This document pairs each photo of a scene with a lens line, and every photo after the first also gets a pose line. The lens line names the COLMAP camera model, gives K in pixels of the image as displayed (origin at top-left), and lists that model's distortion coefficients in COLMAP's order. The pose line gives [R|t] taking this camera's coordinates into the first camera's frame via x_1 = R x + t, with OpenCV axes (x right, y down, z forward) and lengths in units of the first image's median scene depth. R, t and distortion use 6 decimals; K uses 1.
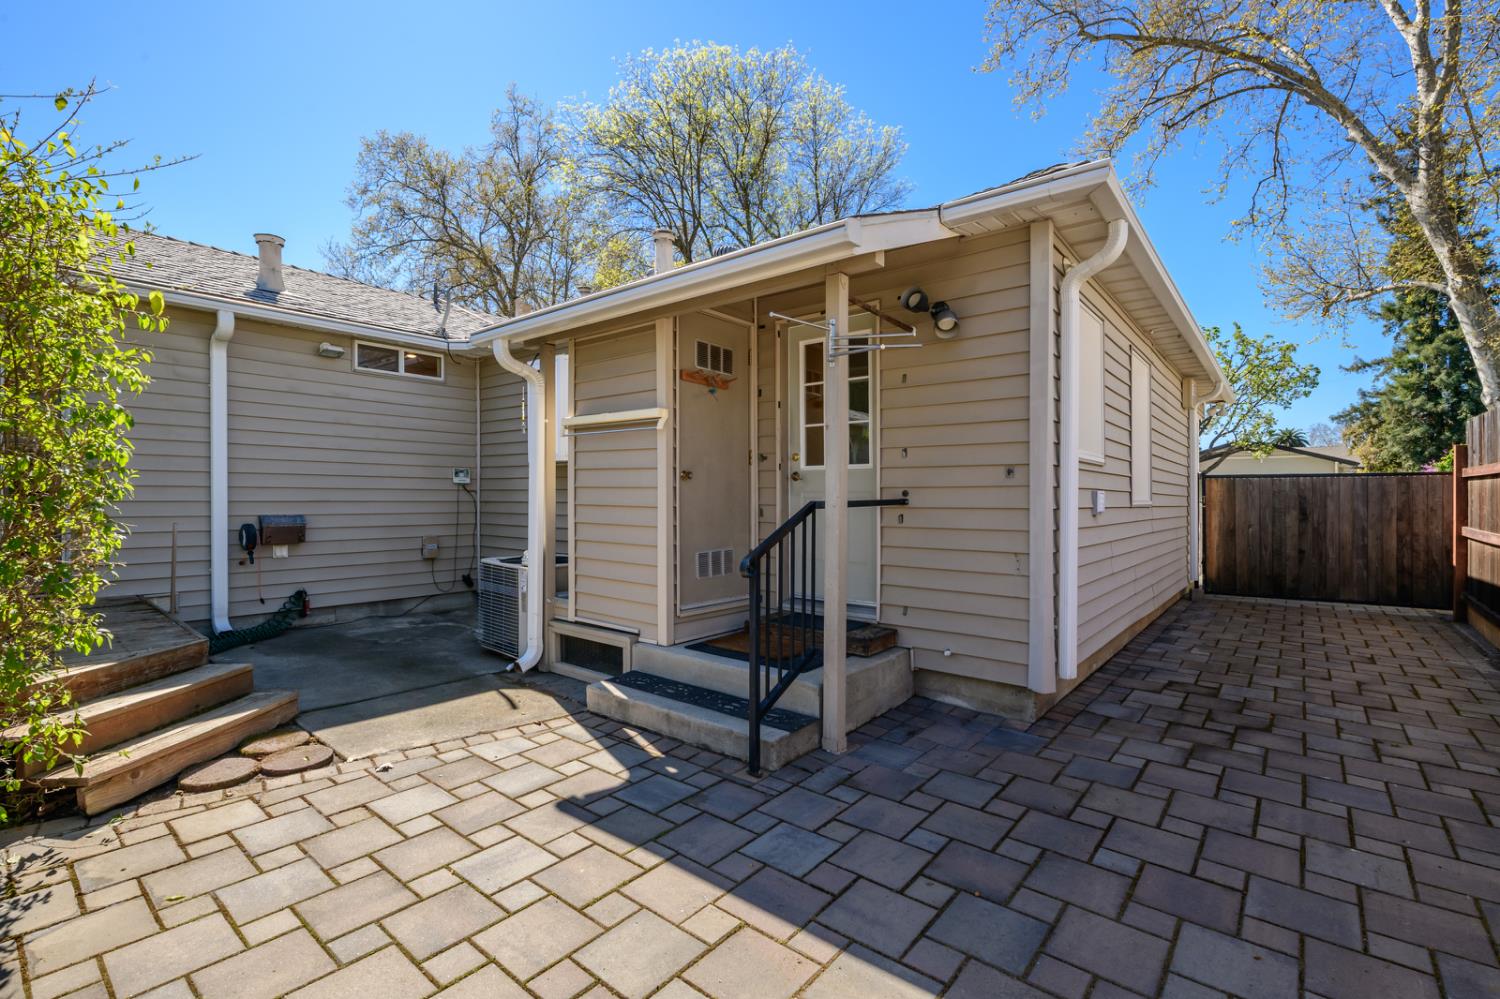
lens RADIAL K [[684.1, 0, 739.4], [0, 684.1, 500.5], [0, 0, 1]] dist [-0.003367, -0.000672]
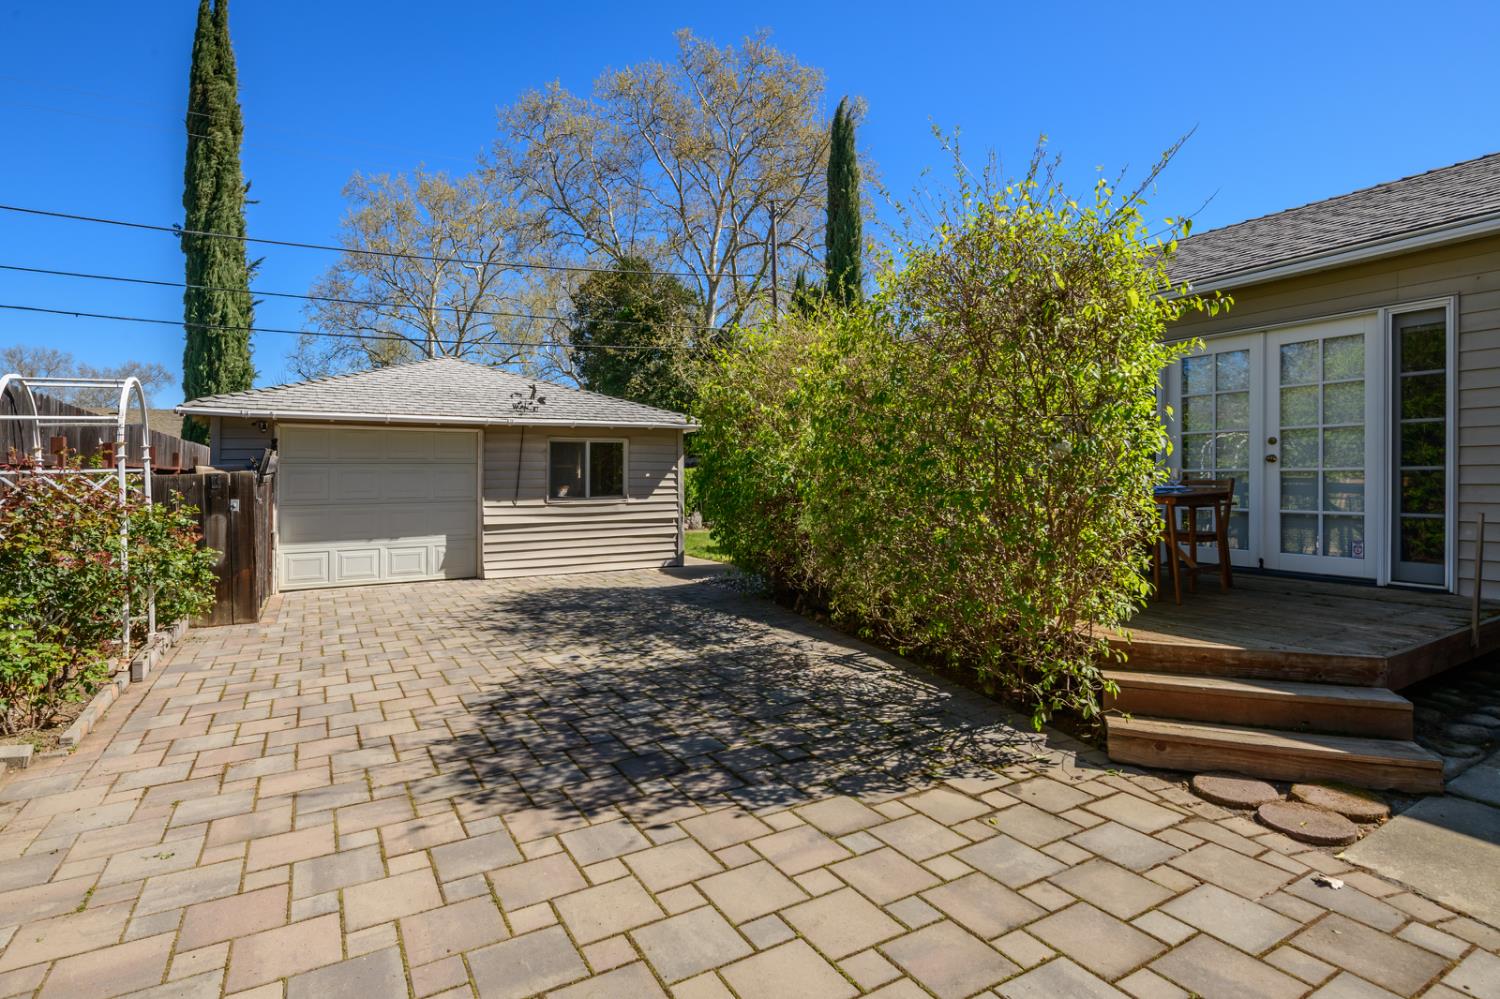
lens RADIAL K [[743.6, 0, 735.4], [0, 743.6, 489.3], [0, 0, 1]] dist [-0.010818, 0.000198]
pose [[-0.341792, 0.012615, -0.939691, 0.432980], [0.001834, 0.999917, 0.012756, -0.014046], [0.939774, 0.002636, -0.341786, 0.812109]]
